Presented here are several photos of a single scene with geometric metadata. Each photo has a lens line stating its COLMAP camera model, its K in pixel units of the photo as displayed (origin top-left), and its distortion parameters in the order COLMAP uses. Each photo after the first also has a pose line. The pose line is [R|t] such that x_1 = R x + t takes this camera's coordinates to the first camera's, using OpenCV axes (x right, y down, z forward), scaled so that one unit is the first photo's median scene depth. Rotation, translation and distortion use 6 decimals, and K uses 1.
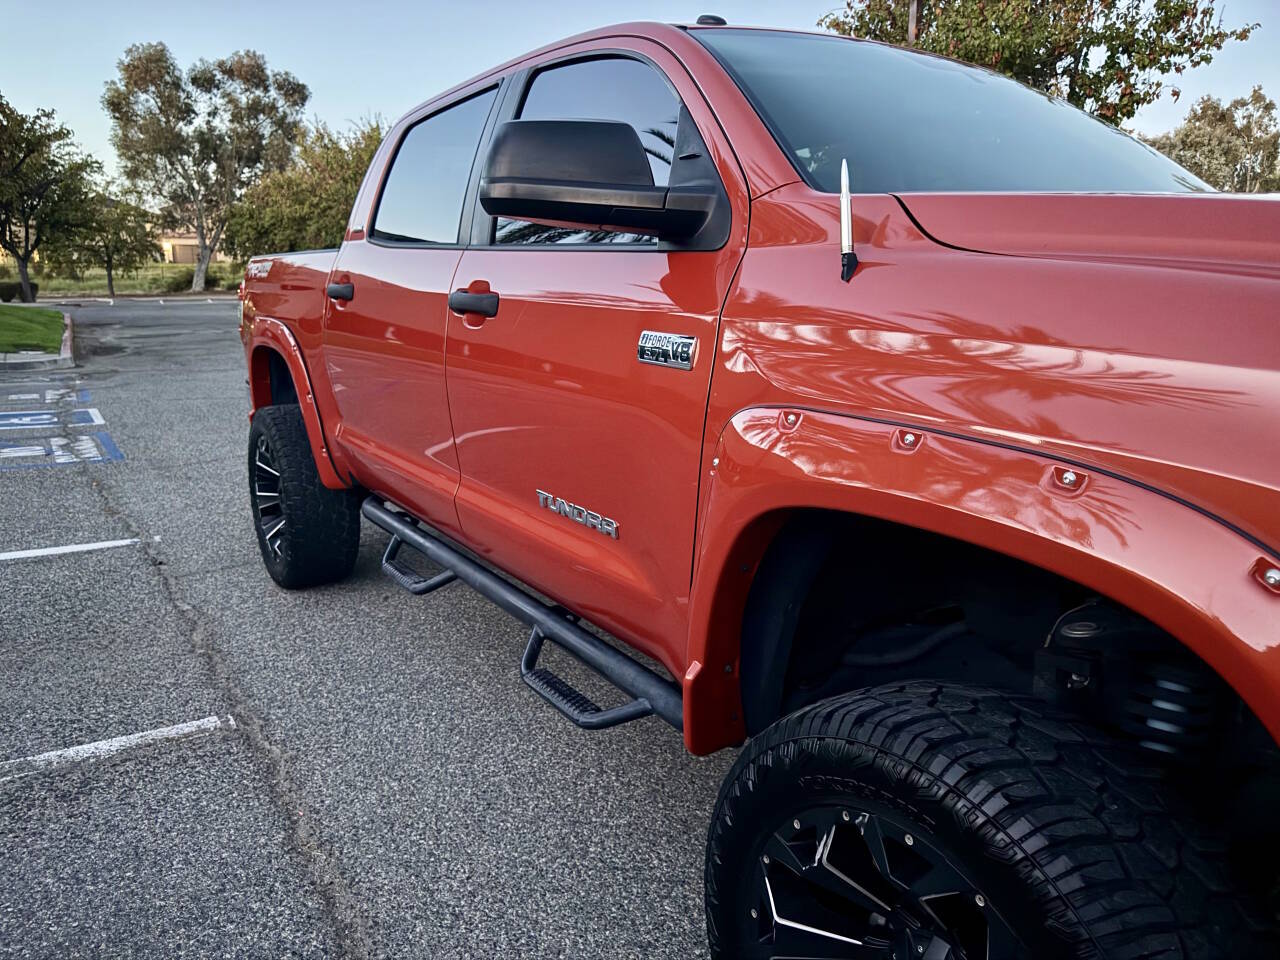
lens RADIAL K [[908.1, 0, 643.5], [0, 908.1, 484.1], [0, 0, 1]] dist [0.004398, -0.005628]
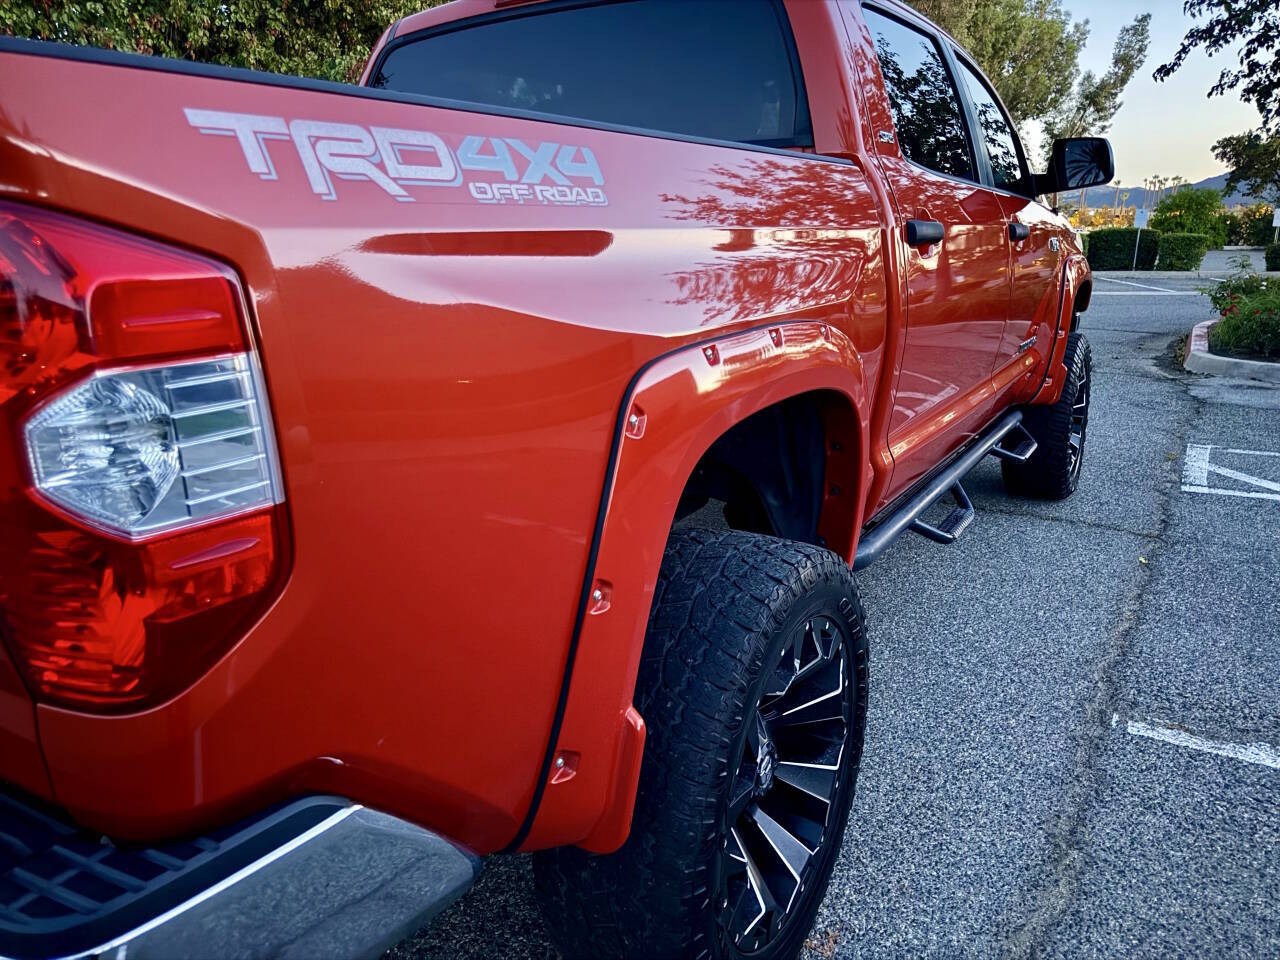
lens RADIAL K [[908.1, 0, 643.5], [0, 908.1, 484.1], [0, 0, 1]] dist [0.004398, -0.005628]
pose [[-0.405689, -0.250176, 0.879107, -0.044508], [0.205821, 0.912104, 0.354549, -0.015998], [-0.890536, 0.324775, -0.318539, 0.072906]]
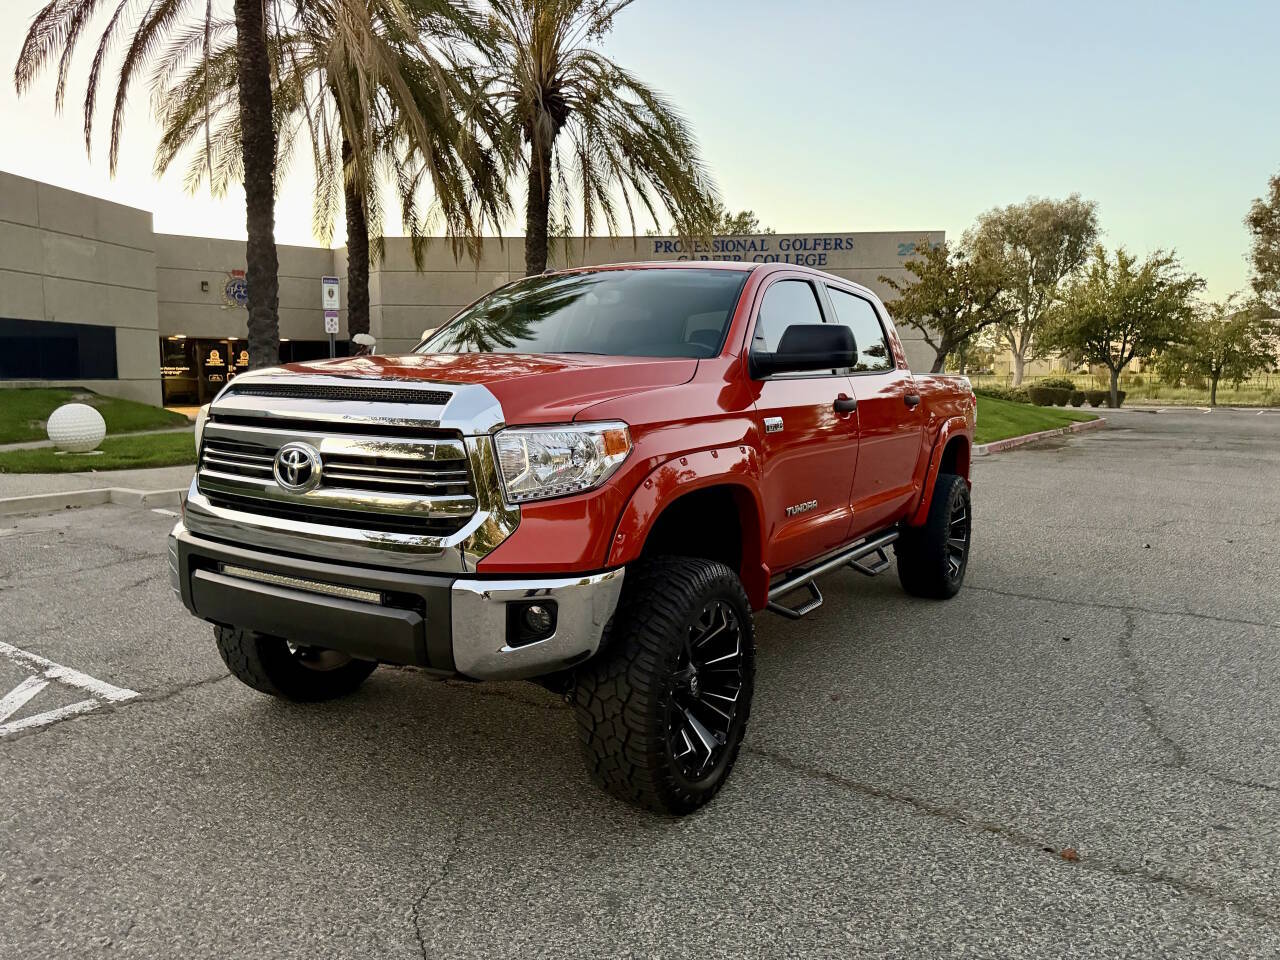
lens RADIAL K [[901.6, 0, 637.7], [0, 901.6, 477.0], [0, 0, 1]] dist [0.046015, -0.058789]
pose [[0.419479, 0.098886, -0.902363, 0.070908], [-0.210784, 0.977490, 0.009133, -0.002626], [0.882954, 0.186372, 0.430880, 0.010195]]
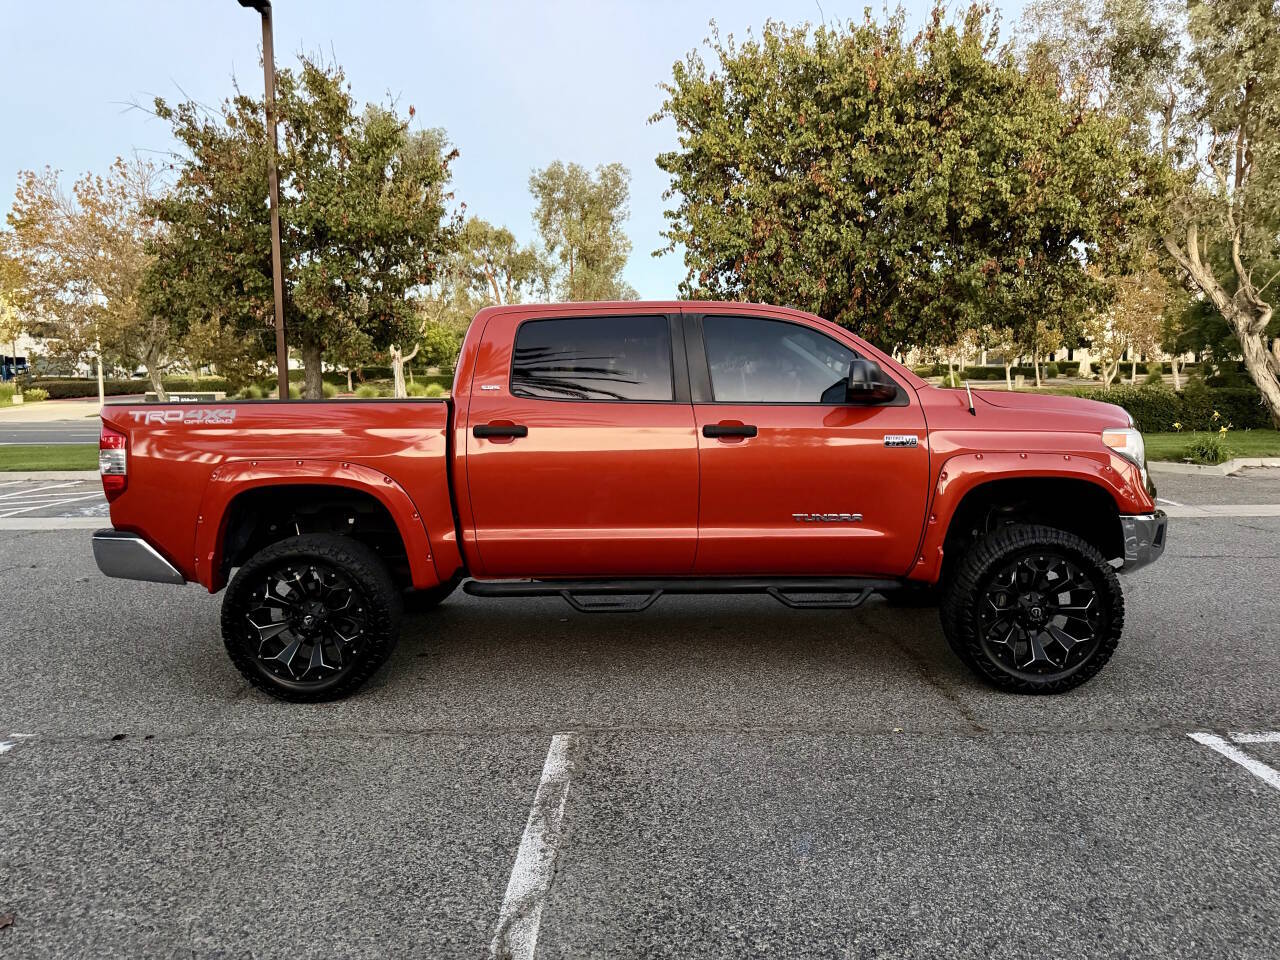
lens RADIAL K [[889.9, 0, 640.0], [0, 889.9, 480.0], [0, 0, 1]] dist [0.083018, -0.101931]
pose [[0.564375, -0.094347, 0.820109, -0.067306], [0.193936, 0.980797, -0.020628, -0.003289], [-0.802415, 0.170691, 0.571835, 0.002311]]
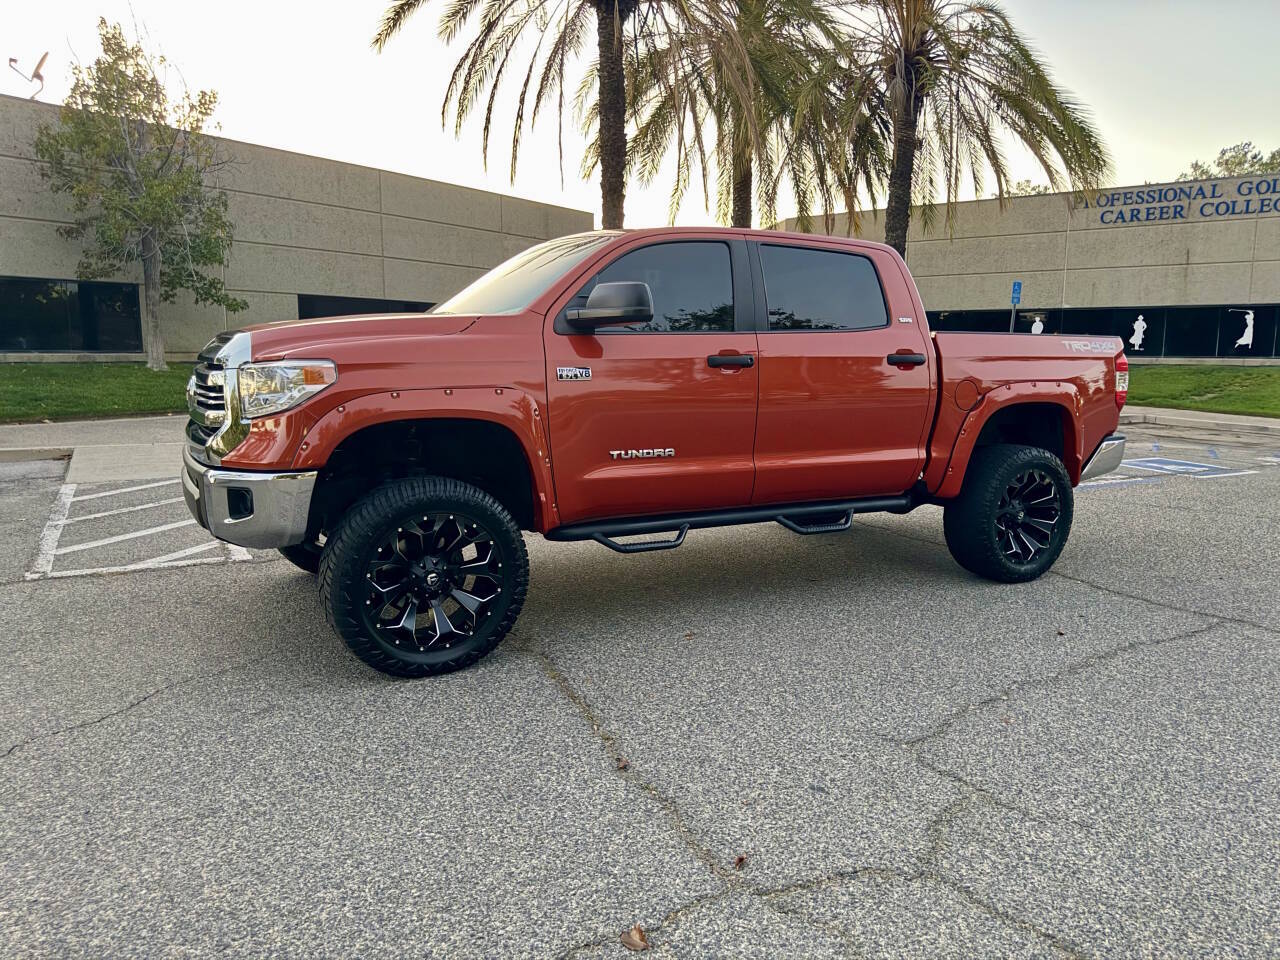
lens RADIAL K [[889.9, 0, 640.0], [0, 889.9, 480.0], [0, 0, 1]] dist [0.083018, -0.101931]
pose [[-0.084537, 0.137024, -0.986954, 0.085385], [-0.231586, 0.960674, 0.153212, -0.010182], [0.969134, 0.241516, -0.049480, 0.048667]]
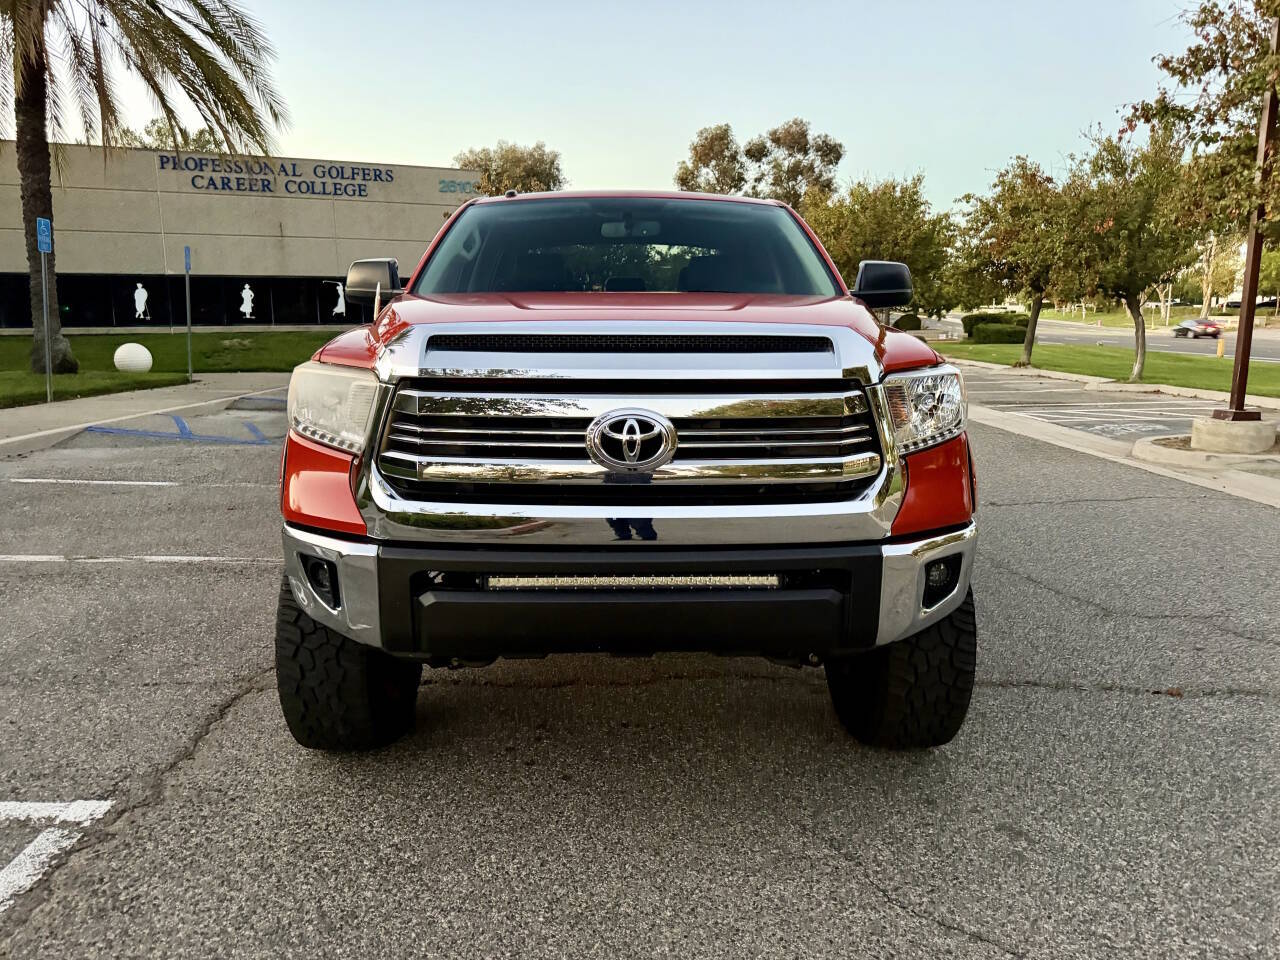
lens RADIAL K [[904.6, 0, 640.0], [0, 904.6, 480.0], [0, 0, 1]] dist [0.027111, -0.026904]
pose [[0.841991, 0.087839, -0.532293, 0.044119], [-0.114218, 0.993314, -0.016757, 0.002726], [0.527262, 0.074907, 0.846394, -0.013496]]
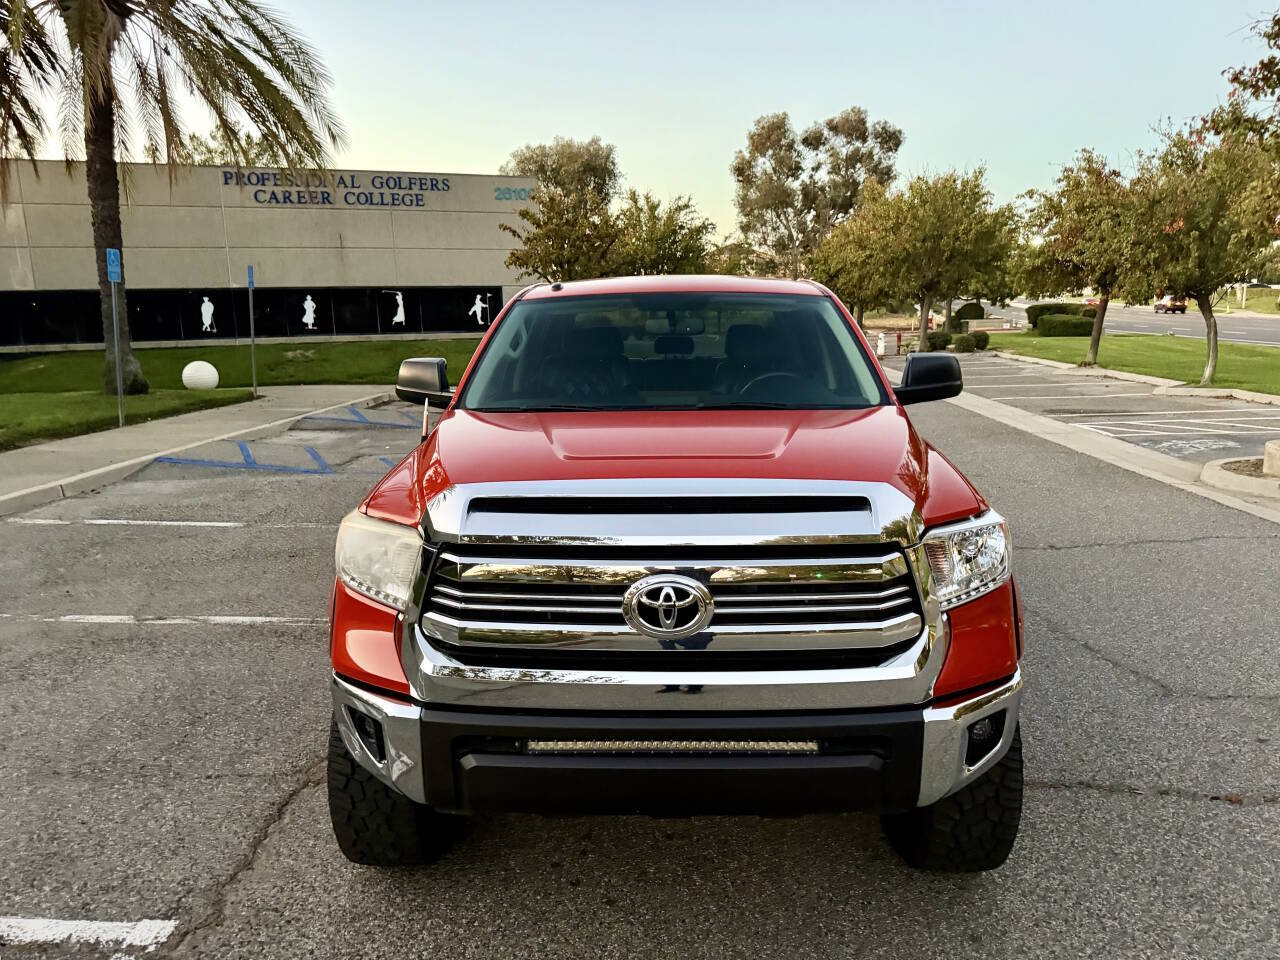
lens RADIAL K [[904.2, 0, 650.9], [0, 904.2, 484.2], [0, 0, 1]] dist [0.029298, -0.030912]
pose [[0.813987, 0.092438, -0.573480, 0.044251], [-0.109201, 0.994006, 0.005224, -0.003900], [0.570526, 0.058372, 0.819203, -0.013665]]
